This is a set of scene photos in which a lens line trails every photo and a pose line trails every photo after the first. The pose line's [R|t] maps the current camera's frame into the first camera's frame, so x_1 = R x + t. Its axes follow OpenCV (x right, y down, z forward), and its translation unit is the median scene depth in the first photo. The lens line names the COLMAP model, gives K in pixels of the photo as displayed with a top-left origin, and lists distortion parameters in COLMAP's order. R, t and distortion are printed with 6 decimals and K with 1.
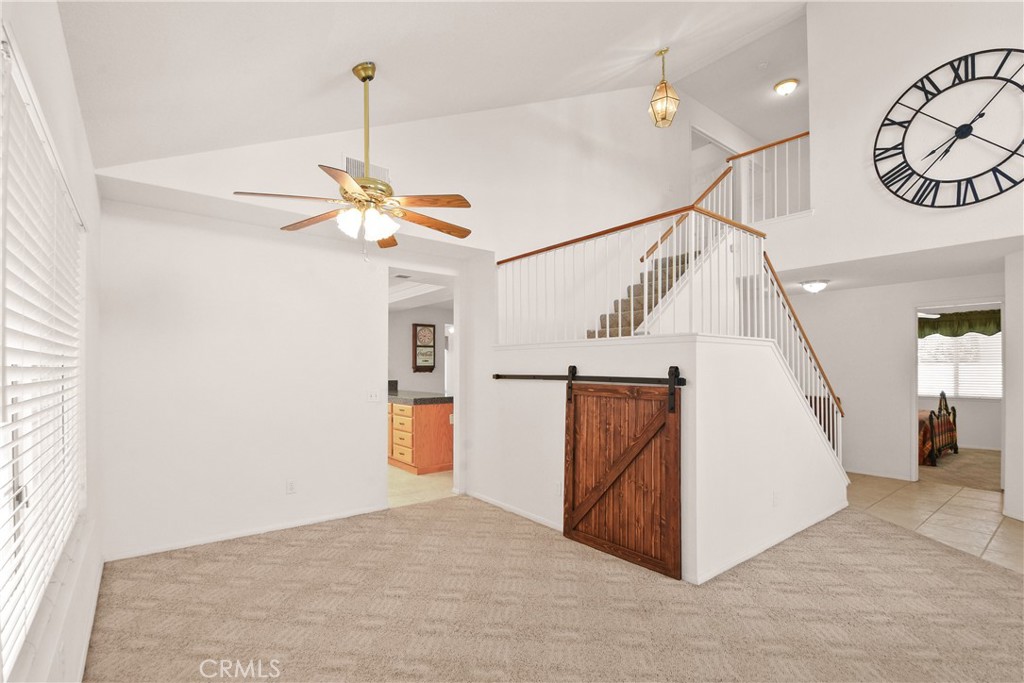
lens RADIAL K [[466.9, 0, 505.0], [0, 466.9, 361.2], [0, 0, 1]] dist [0.012055, -0.011721]
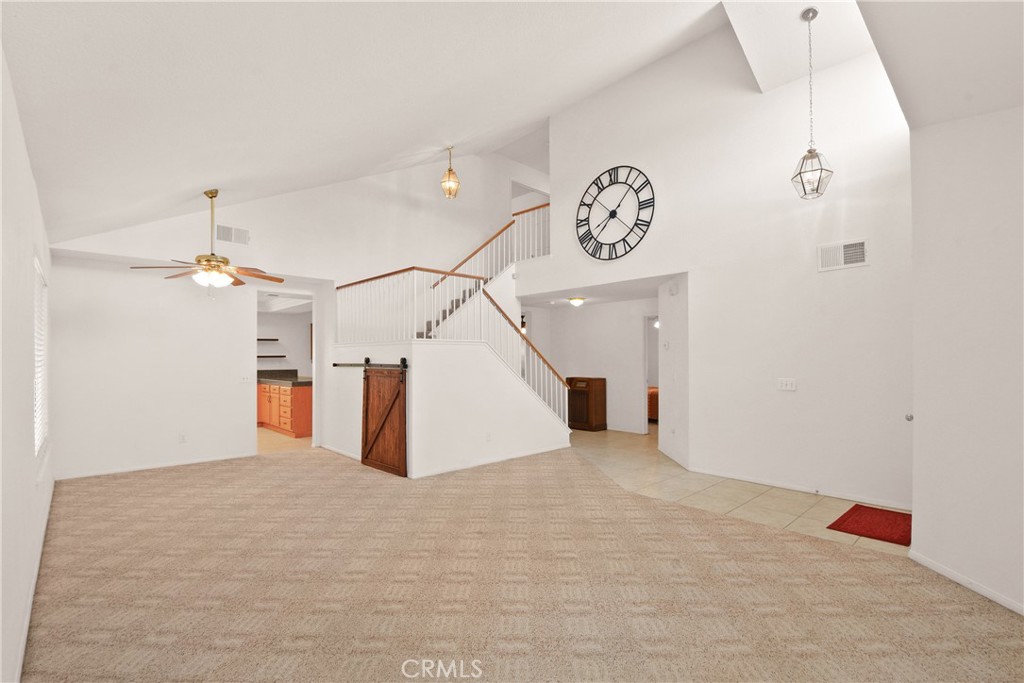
lens RADIAL K [[466.9, 0, 511.2], [0, 466.9, 353.2], [0, 0, 1]] dist [0.012055, -0.011721]
pose [[0.996256, -0.004922, 0.086310, 0.509287], [0.004787, 0.999987, 0.001779, -0.005971], [-0.086317, -0.001359, 0.996267, -0.657211]]
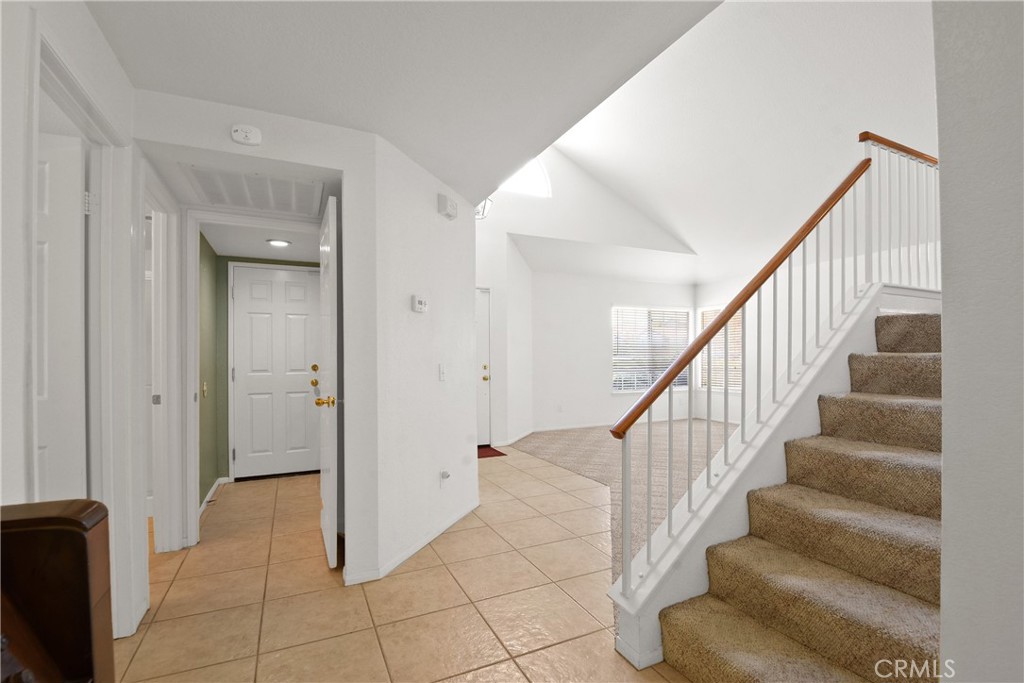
lens RADIAL K [[466.9, 0, 510.7], [0, 466.9, 349.2], [0, 0, 1]] dist [0.012055, -0.011721]
pose [[-0.974257, 0.003951, 0.225406, 0.916349], [-0.001864, 0.999671, -0.025580, 0.065440], [-0.225433, -0.025342, -0.973929, 1.827065]]
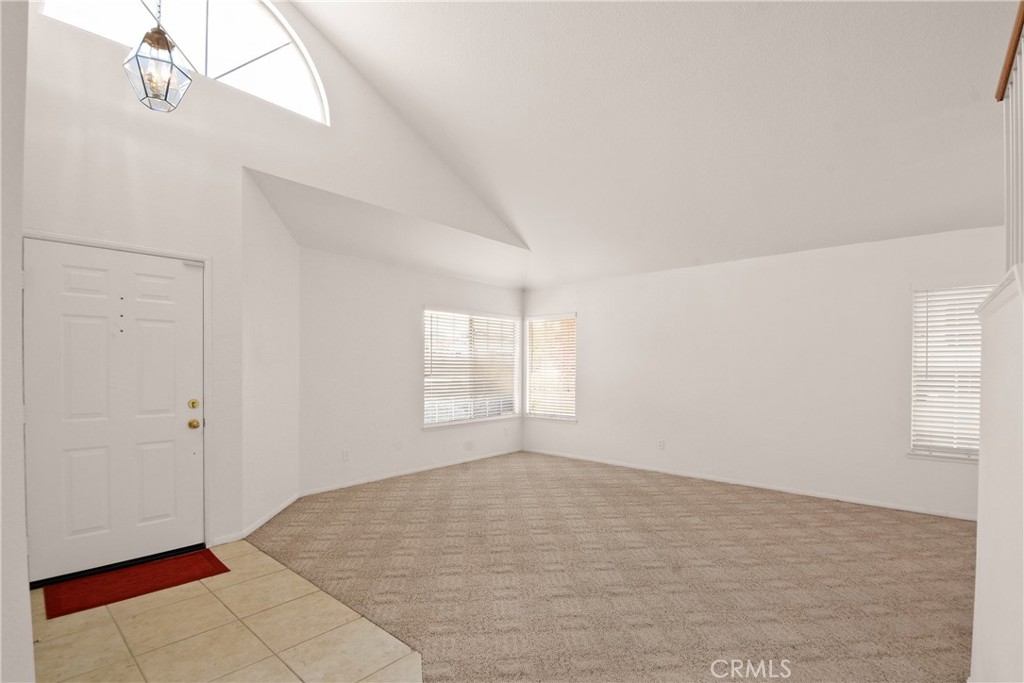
lens RADIAL K [[466.9, 0, 514.4], [0, 466.9, 362.1], [0, 0, 1]] dist [0.012055, -0.011721]
pose [[-0.982693, -0.006752, -0.185120, 0.936815], [-0.002868, 0.999770, -0.021242, 0.021984], [0.185221, -0.020343, -0.982486, 1.225836]]
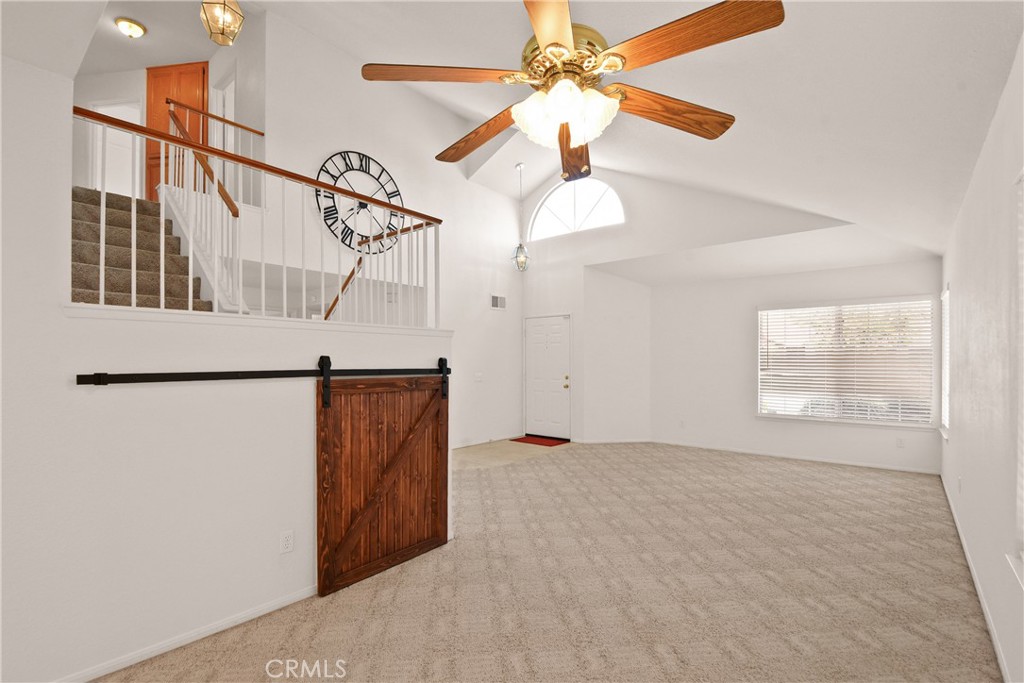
lens RADIAL K [[466.9, 0, 514.1], [0, 466.9, 351.9], [0, 0, 1]] dist [0.012055, -0.011721]
pose [[-0.214436, 0.015389, 0.976617, -0.646709], [-0.013192, 0.999739, -0.018650, 0.013175], [-0.976649, -0.016883, -0.214177, 0.889106]]
